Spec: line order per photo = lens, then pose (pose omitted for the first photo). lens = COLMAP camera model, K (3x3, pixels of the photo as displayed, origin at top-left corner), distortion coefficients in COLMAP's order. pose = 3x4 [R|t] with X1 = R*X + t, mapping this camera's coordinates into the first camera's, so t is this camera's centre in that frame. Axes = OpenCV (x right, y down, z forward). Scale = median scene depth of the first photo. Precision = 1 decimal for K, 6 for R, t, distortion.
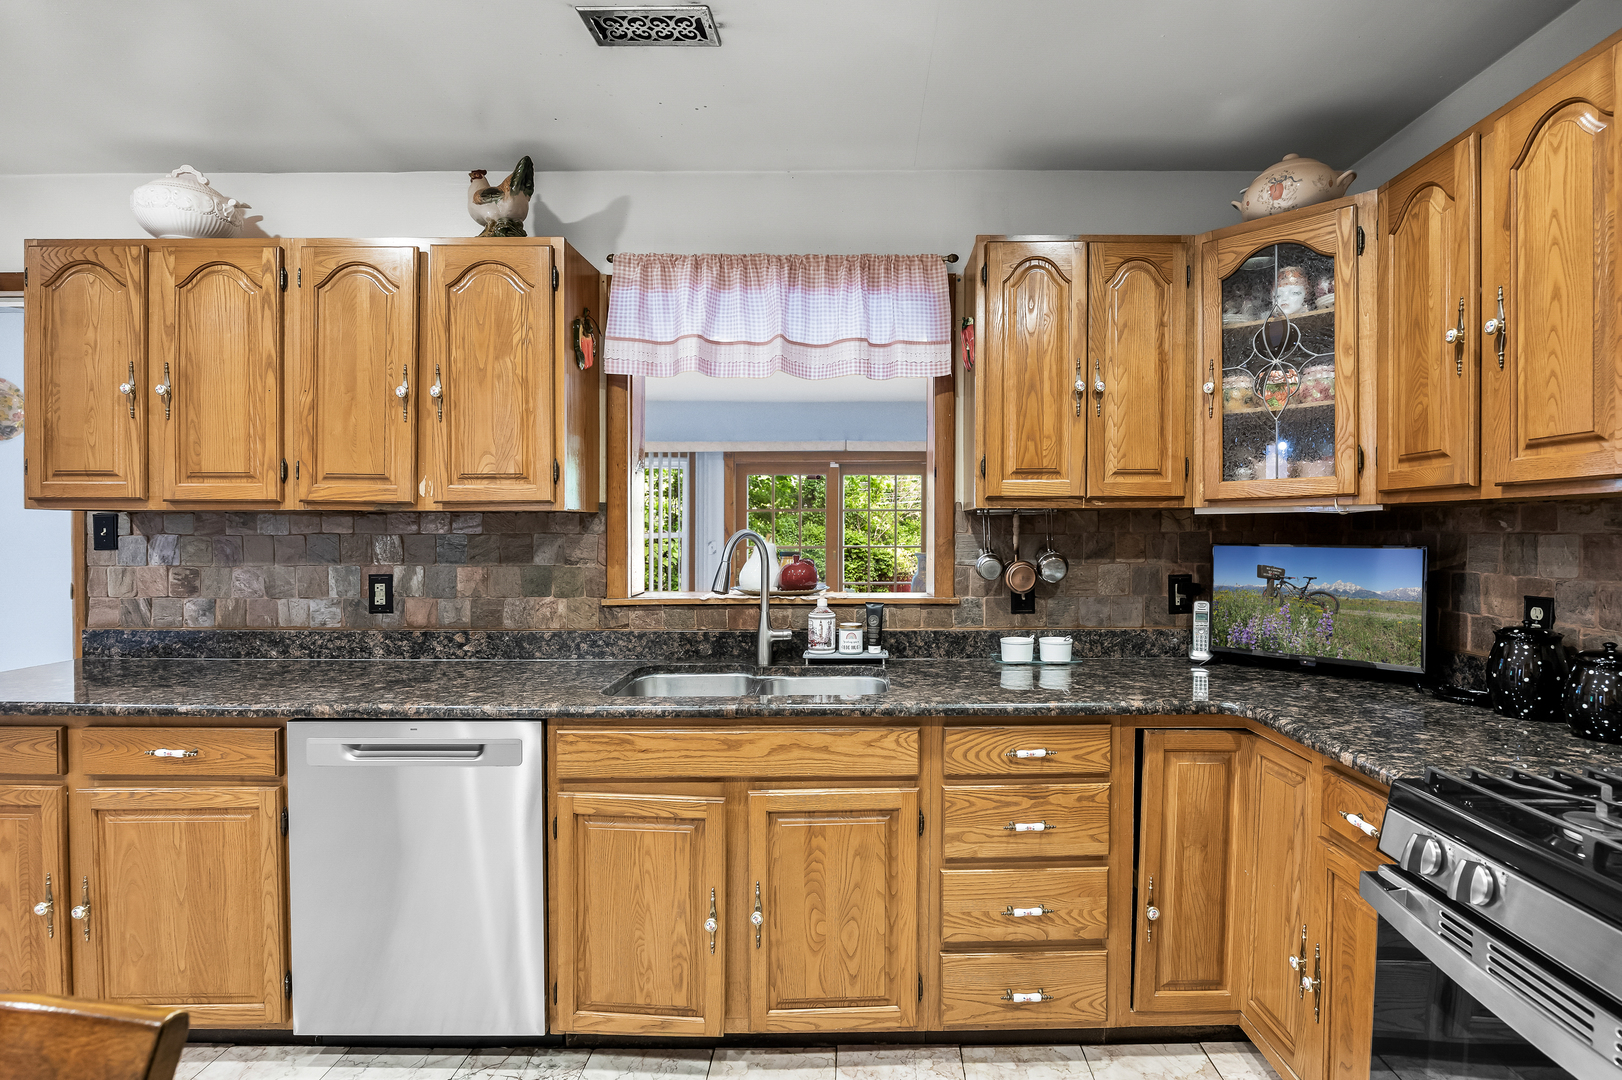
lens RADIAL K [[795.4, 0, 868.0], [0, 795.4, 529.5], [0, 0, 1]] dist [-0.014245, 0.000533]
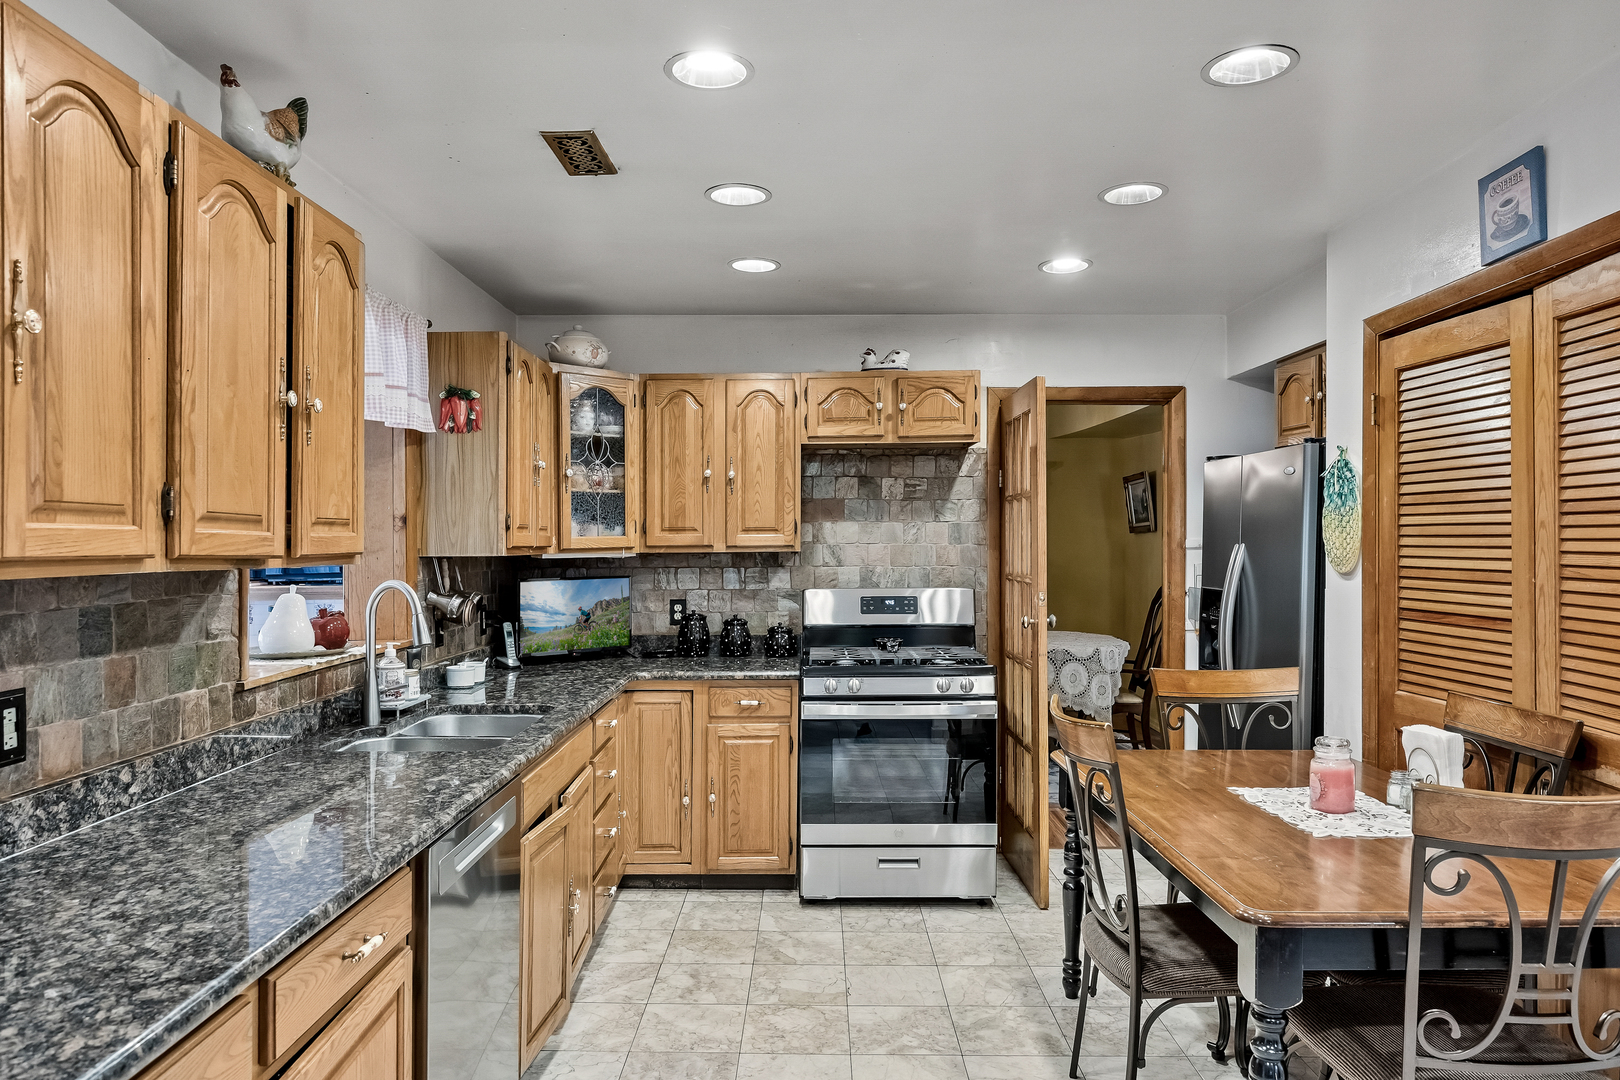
lens RADIAL K [[1066.2, 0, 819.9], [0, 1066.2, 529.0], [0, 0, 1]] dist [0.006505, 0.001228]
pose [[-0.004683, 0.014060, 0.999890, -1.520096], [0.004608, 0.999891, -0.014038, -0.043575], [-0.999978, 0.004542, -0.004747, 0.531277]]
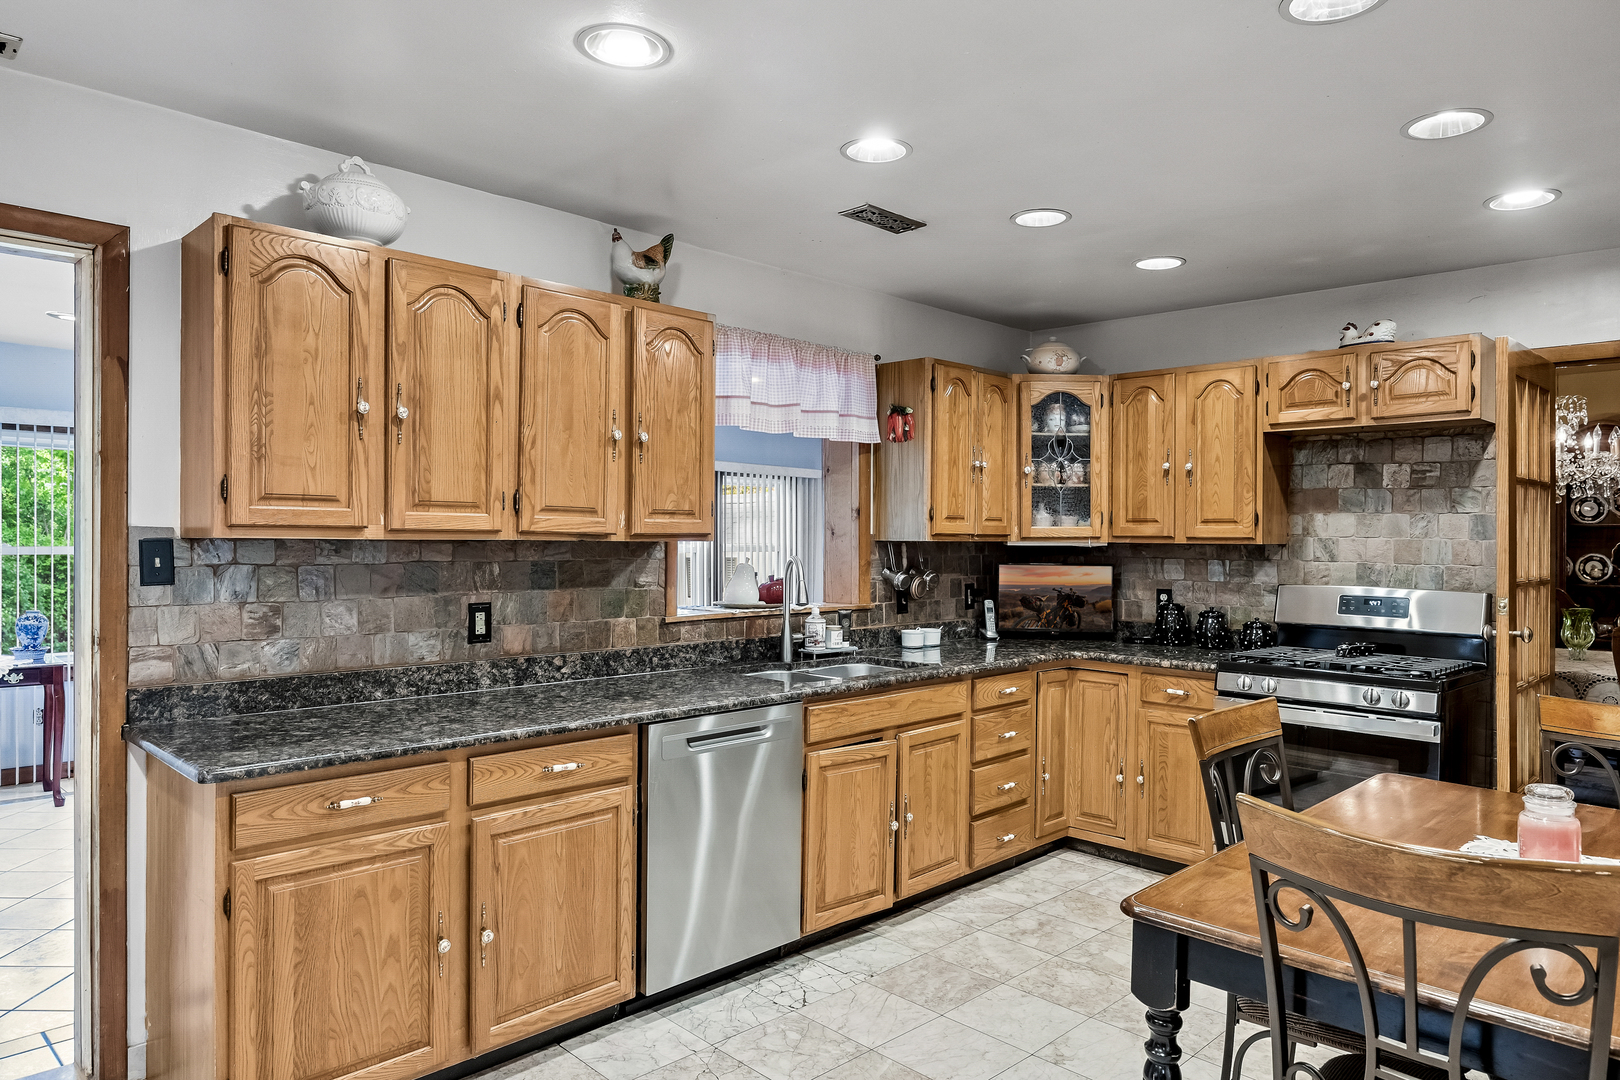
lens RADIAL K [[1066.2, 0, 819.1], [0, 1066.2, 509.6], [0, 0, 1]] dist [0.006505, 0.001228]
pose [[0.699885, 0.025093, 0.713815, -1.446930], [-0.011861, 0.999653, -0.023512, -0.036963], [-0.714157, 0.007989, 0.699940, -0.252233]]
